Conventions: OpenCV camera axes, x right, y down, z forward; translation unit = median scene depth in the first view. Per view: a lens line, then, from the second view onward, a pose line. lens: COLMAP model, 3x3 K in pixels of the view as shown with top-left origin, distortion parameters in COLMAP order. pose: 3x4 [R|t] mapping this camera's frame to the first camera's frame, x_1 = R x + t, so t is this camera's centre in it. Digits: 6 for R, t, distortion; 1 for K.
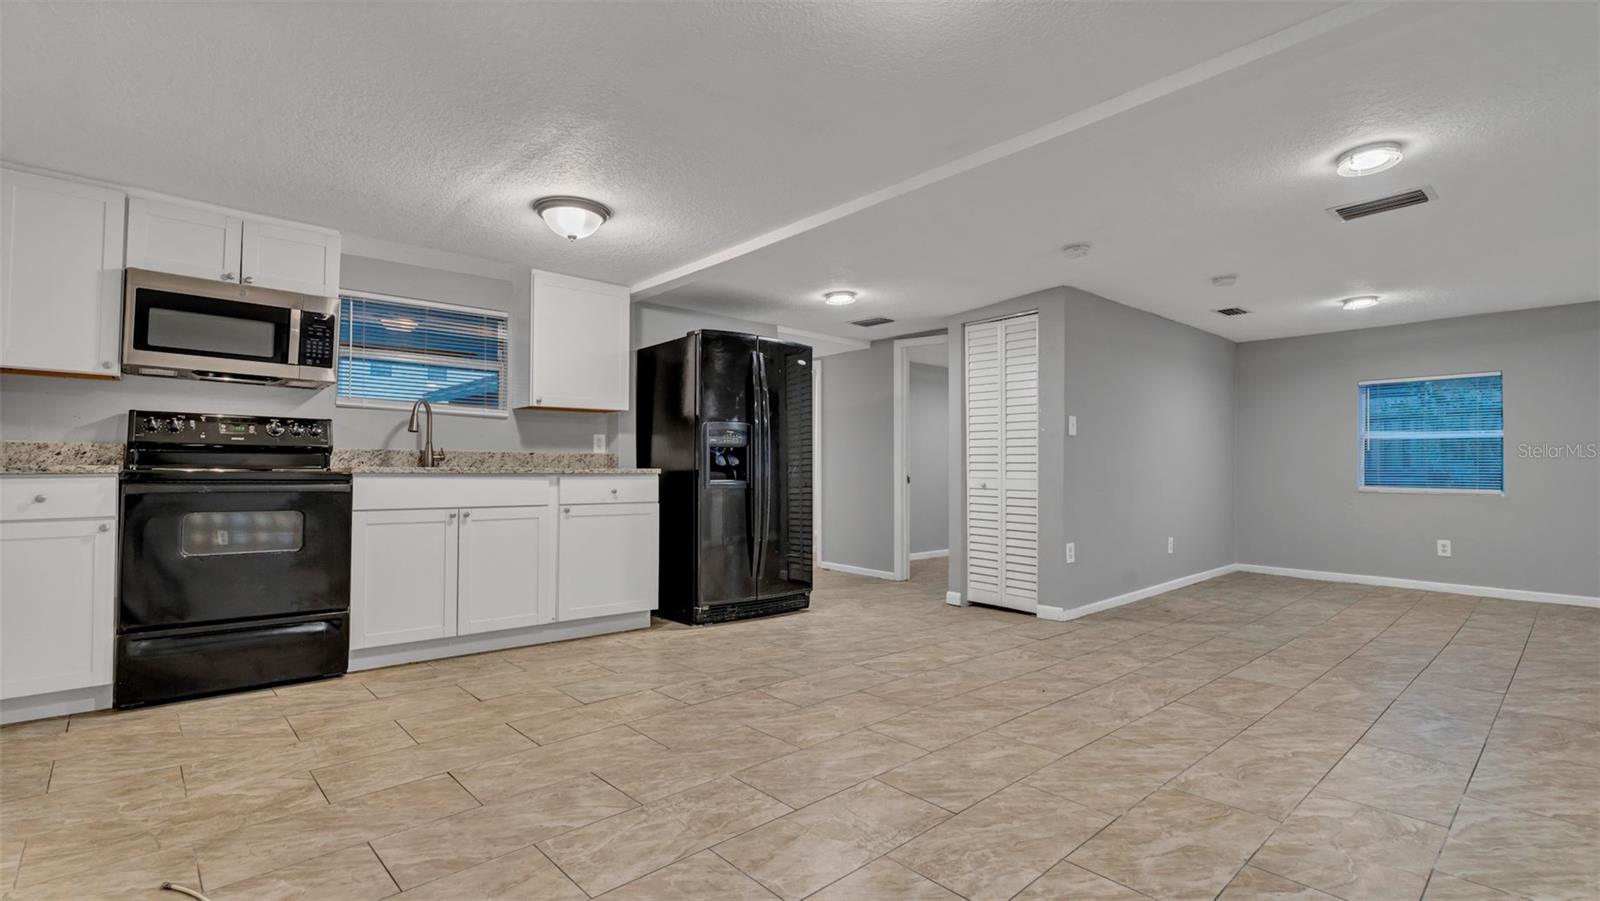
lens RADIAL K [[742.2, 0, 784.5], [0, 742.2, 440.1], [0, 0, 1]] dist [0.000365, -0.000551]
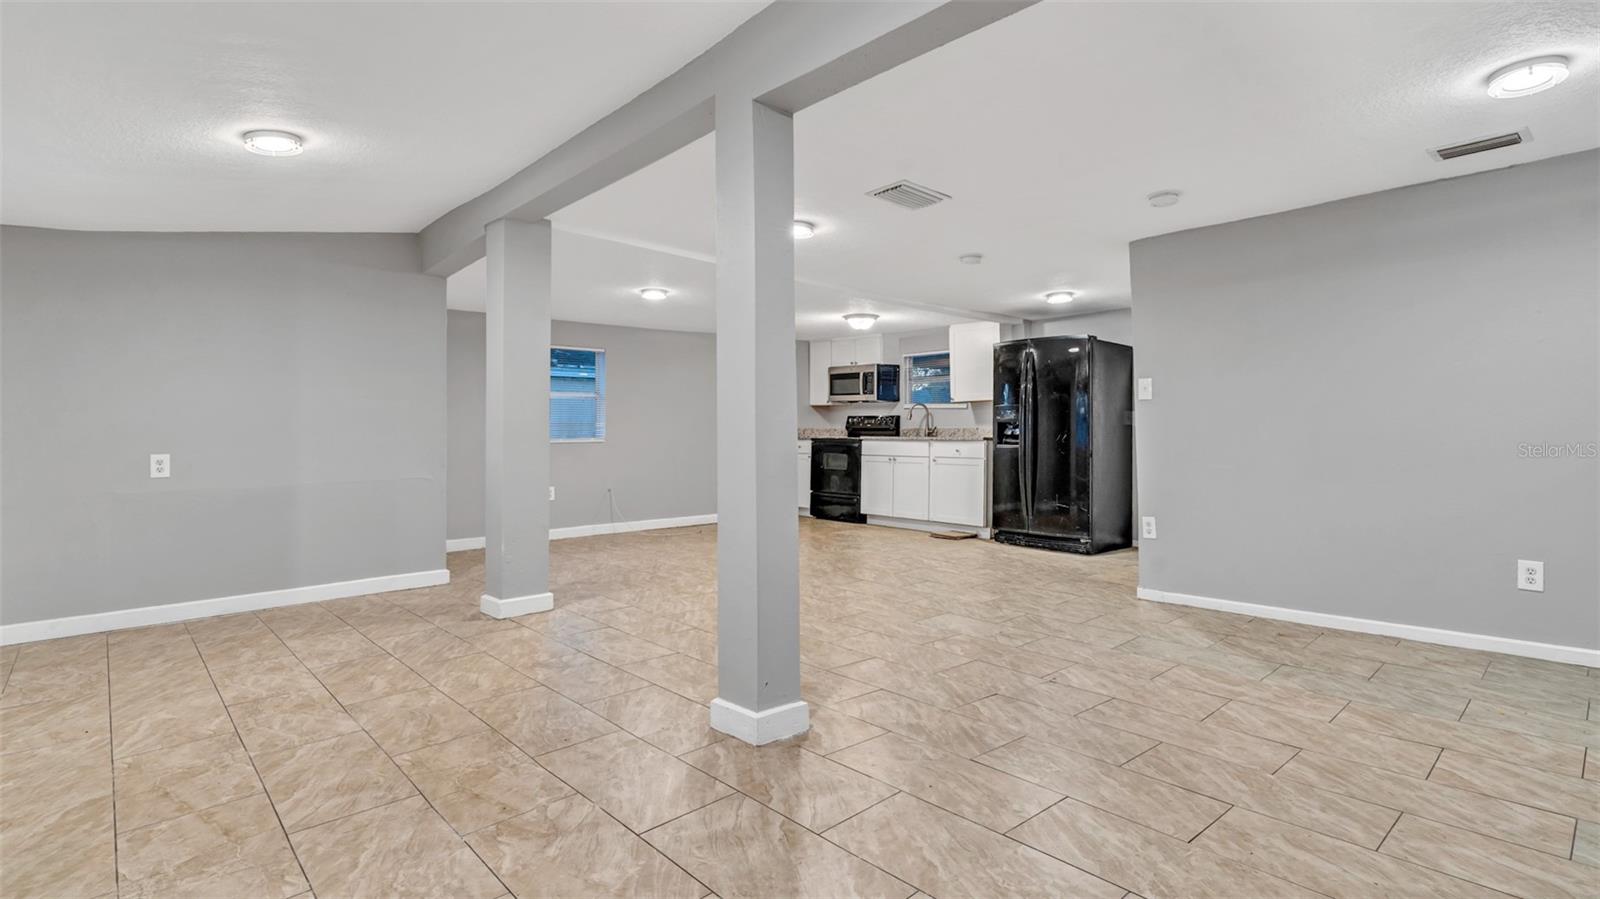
lens RADIAL K [[742.2, 0, 796.8], [0, 742.2, 459.7], [0, 0, 1]] dist [0.000365, -0.000551]
pose [[-0.001747, 0.029205, -0.999572, 1.808451], [0.045275, 0.998551, 0.029096, 0.029707], [0.998973, -0.045205, -0.003066, 0.776522]]
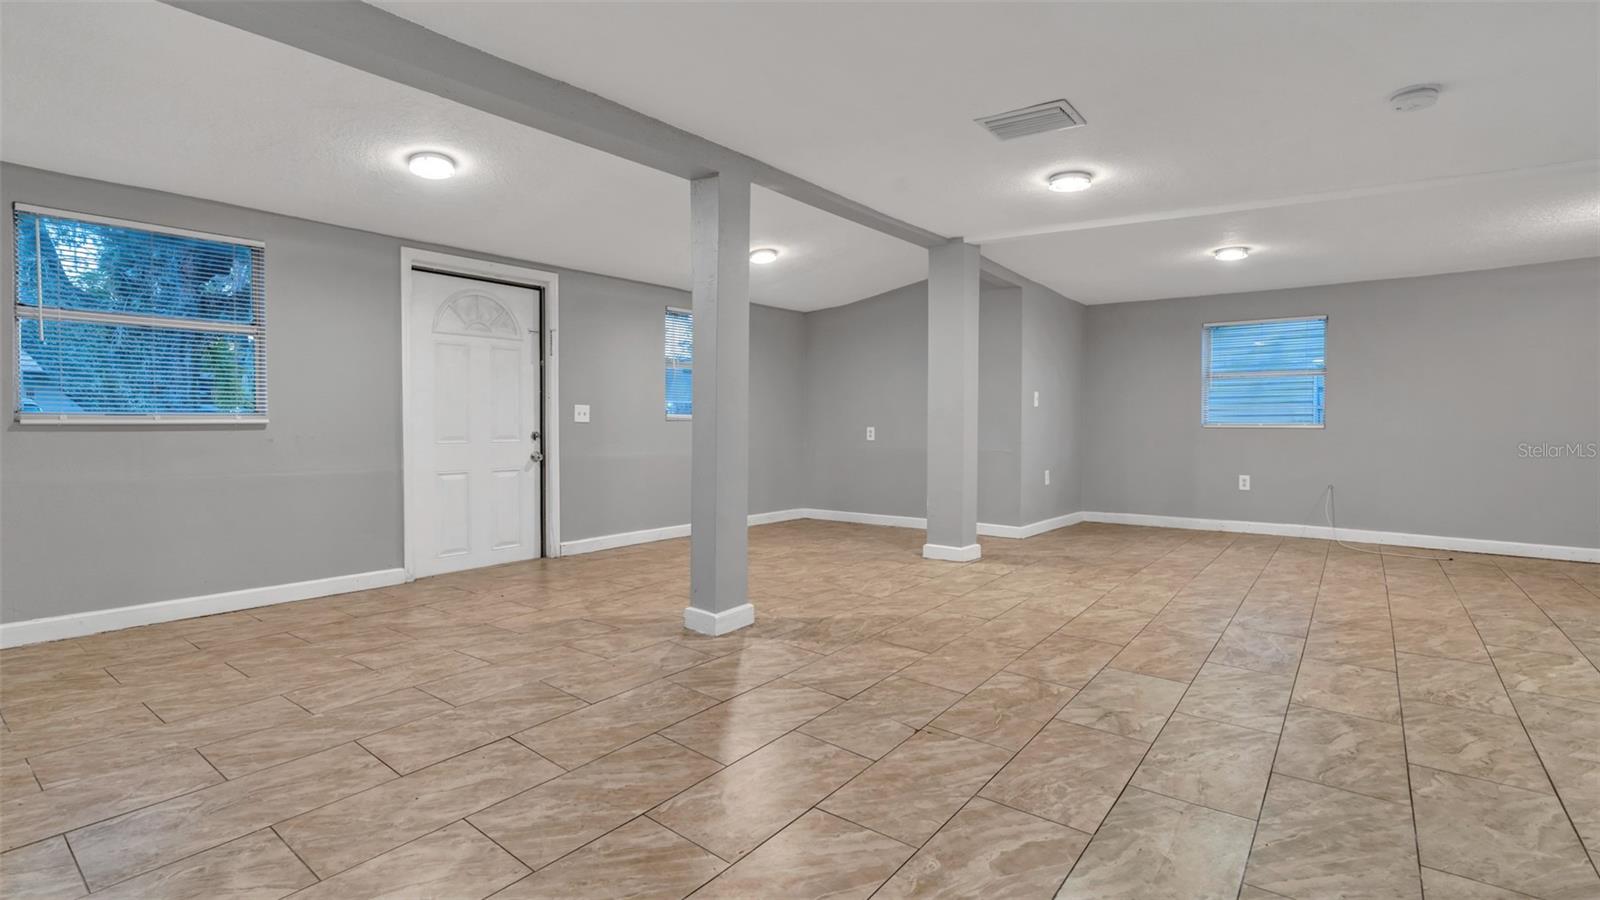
lens RADIAL K [[742.2, 0, 807.5], [0, 742.2, 423.9], [0, 0, 1]] dist [0.000365, -0.000551]
pose [[-0.981942, -0.007118, -0.189050, 1.163720], [-0.002594, 0.999705, -0.024165, 0.064187], [0.189166, -0.023238, -0.981670, 1.734753]]
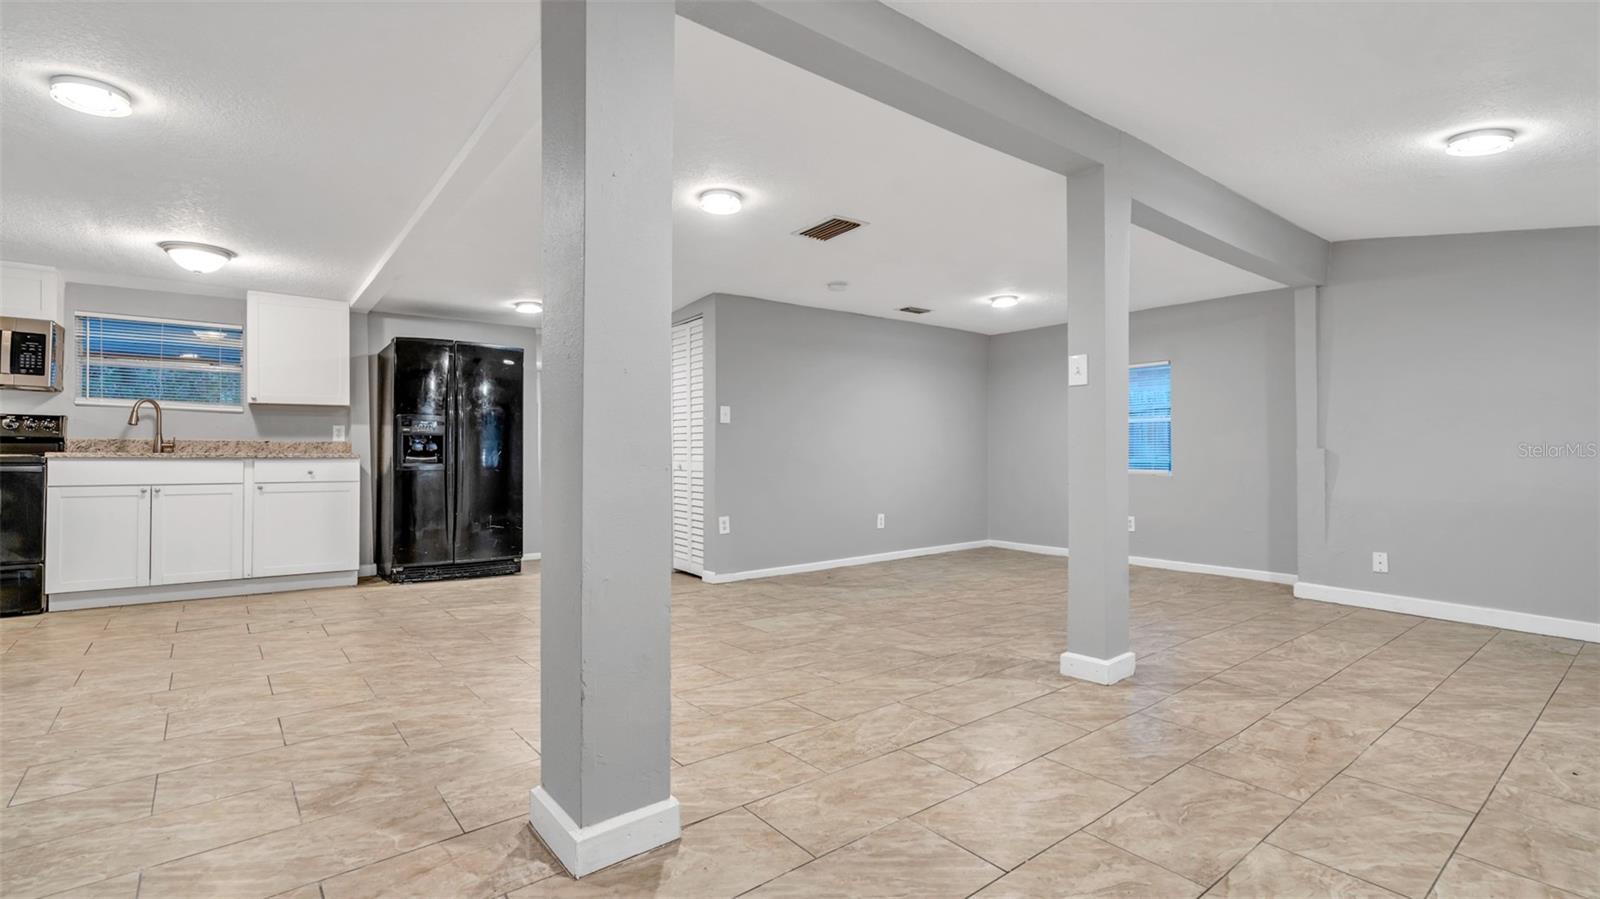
lens RADIAL K [[742.2, 0, 801.6], [0, 742.2, 452.5], [0, 0, 1]] dist [0.000365, -0.000551]
pose [[0.997976, -0.004599, -0.063422, 0.796828], [0.006852, 0.999351, 0.035355, -0.001445], [0.063218, -0.035718, 0.997360, -0.200165]]
